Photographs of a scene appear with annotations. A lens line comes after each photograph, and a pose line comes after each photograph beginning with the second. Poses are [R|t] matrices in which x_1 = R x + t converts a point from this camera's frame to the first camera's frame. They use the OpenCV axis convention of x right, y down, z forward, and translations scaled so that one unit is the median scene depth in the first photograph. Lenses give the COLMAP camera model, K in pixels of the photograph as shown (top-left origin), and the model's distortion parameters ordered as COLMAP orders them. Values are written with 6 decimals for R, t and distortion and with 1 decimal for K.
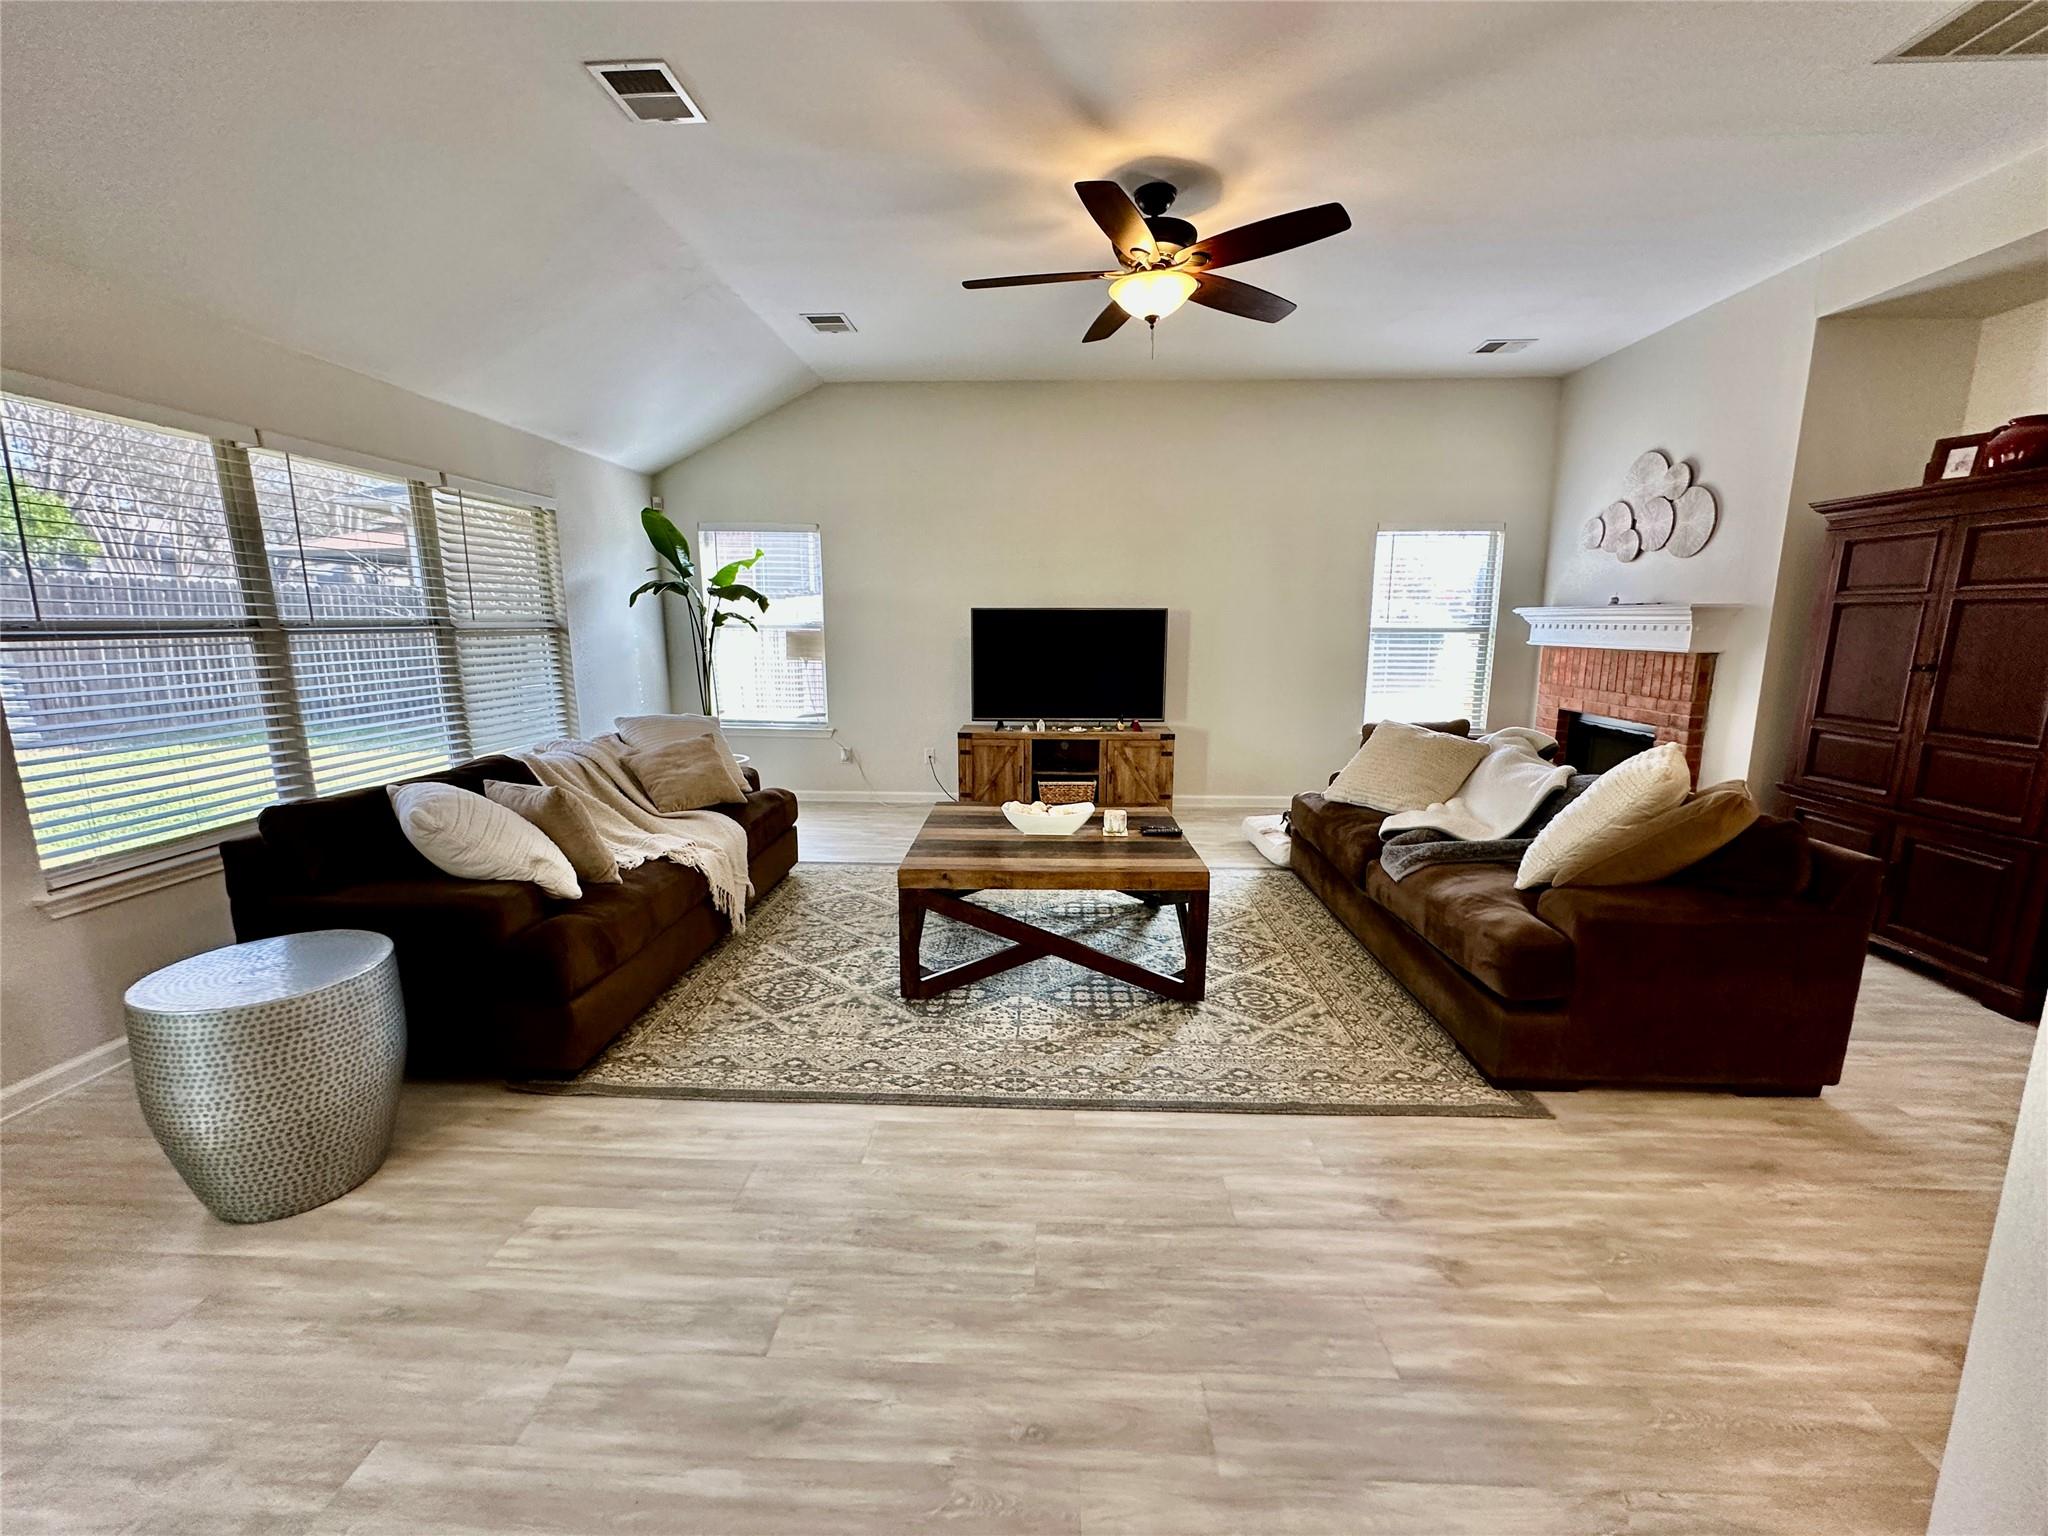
lens RADIAL K [[820.6, 0, 1021.6], [0, 820.6, 769.5], [0, 0, 1]] dist [-0.003630, 0.002073]
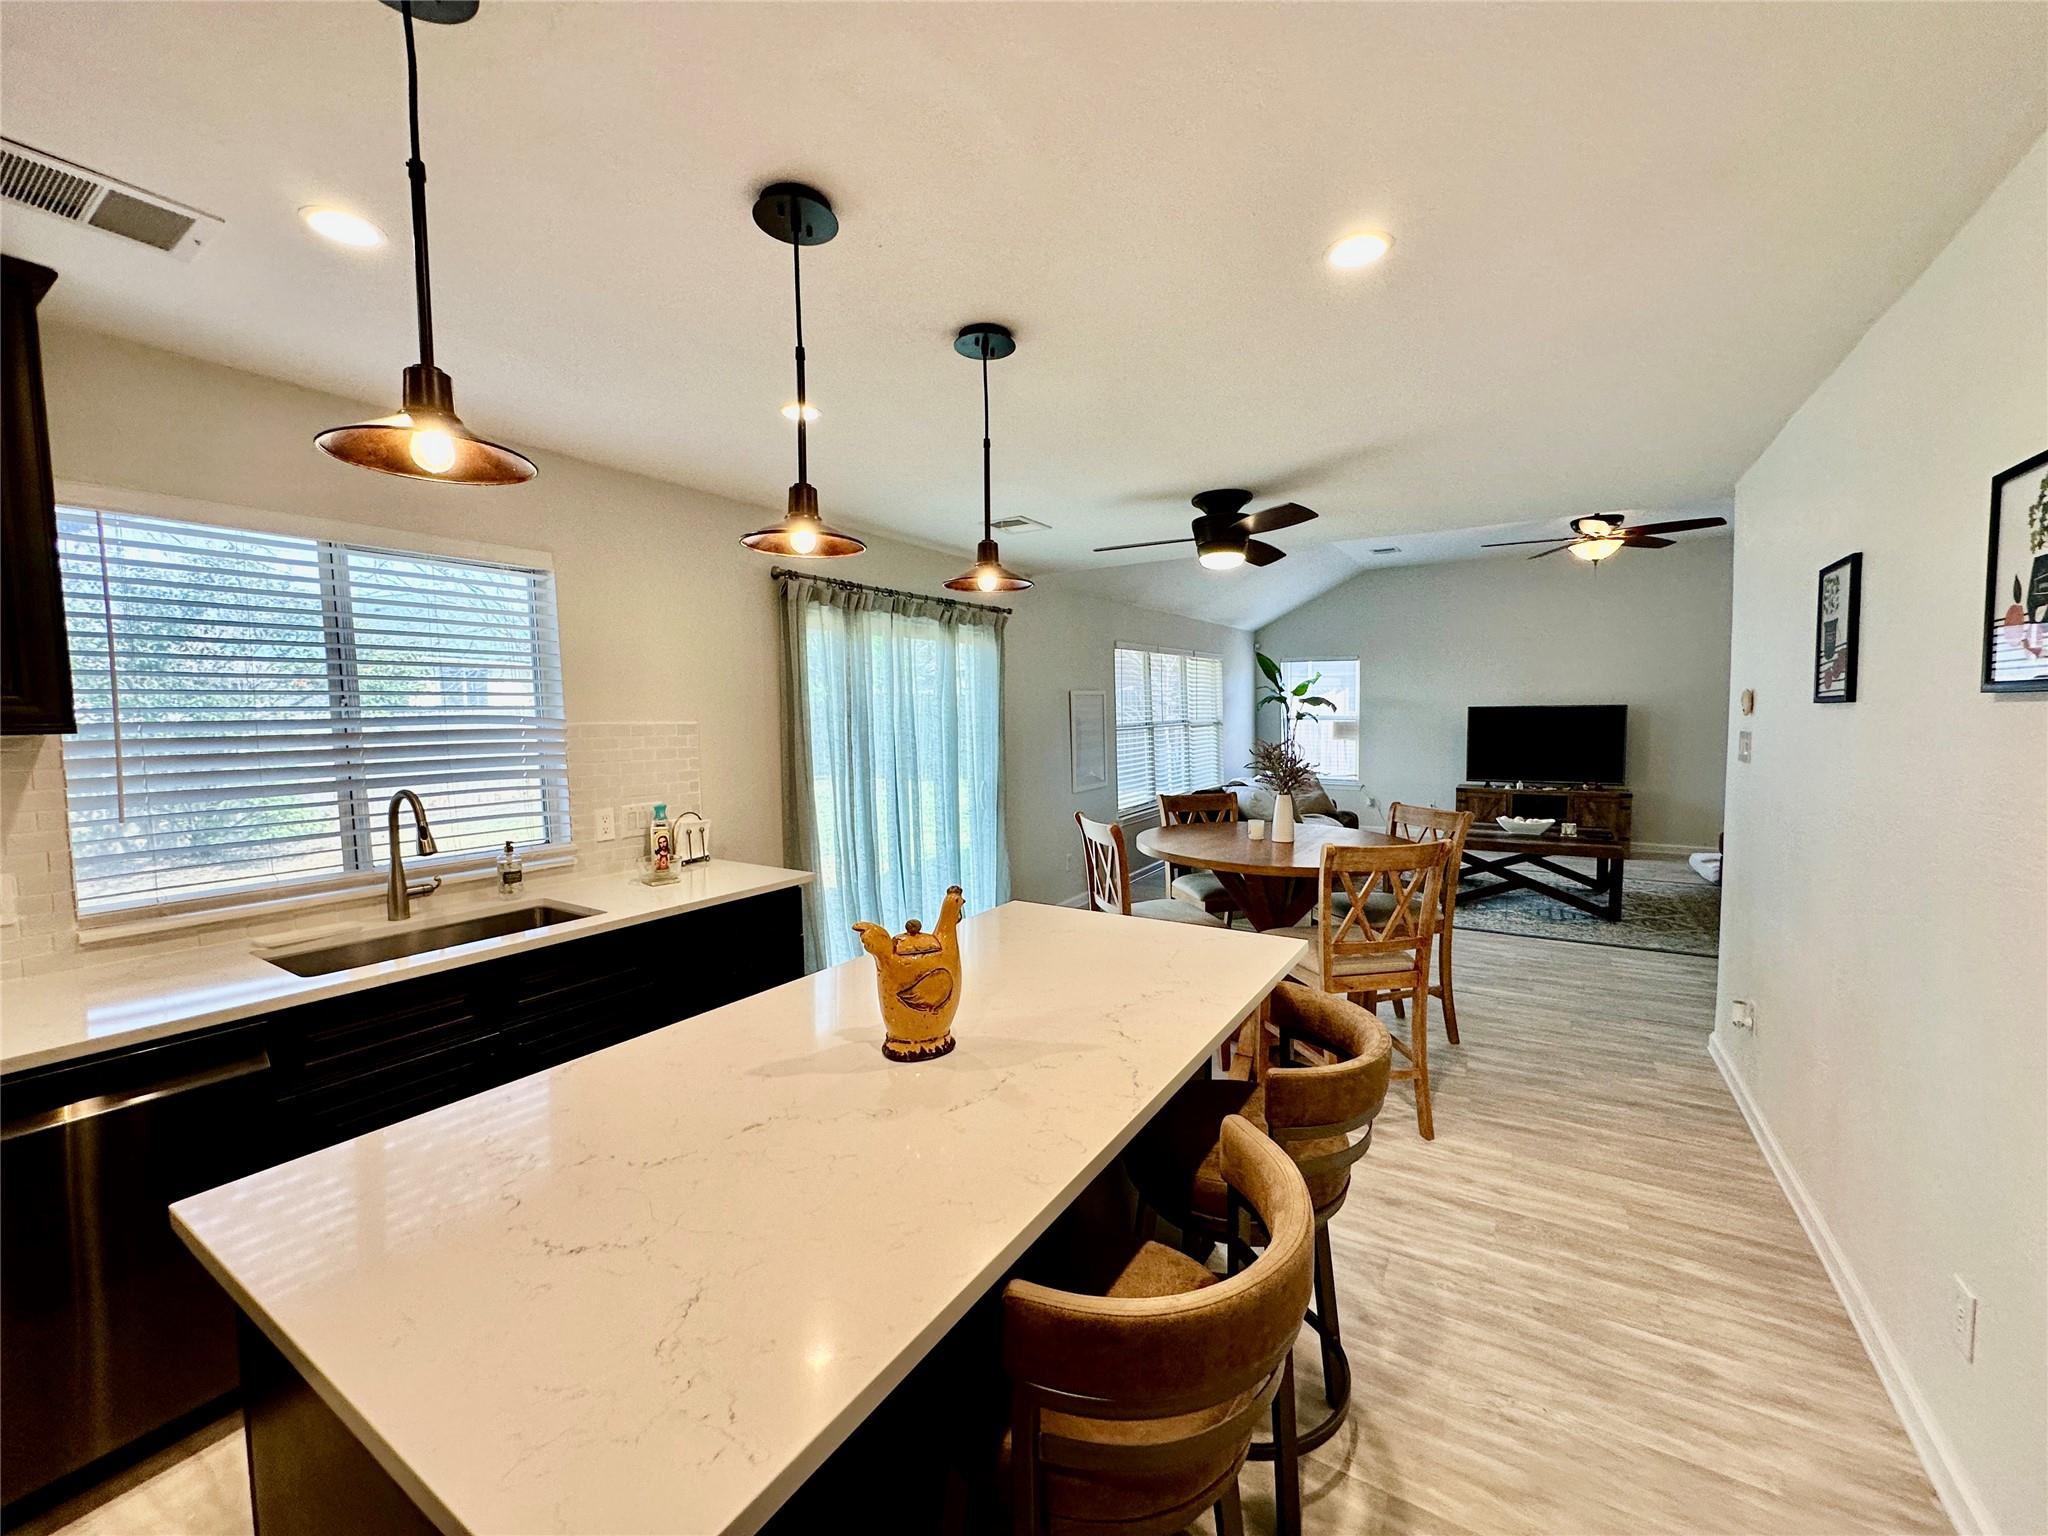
lens RADIAL K [[820.6, 0, 1021.6], [0, 820.6, 769.5], [0, 0, 1]] dist [-0.003630, 0.002073]
pose [[0.868202, 0.022067, -0.495719, -0.032473], [-0.070608, 0.994339, -0.079399, 0.132236], [0.491161, 0.103936, 0.864846, -0.952938]]
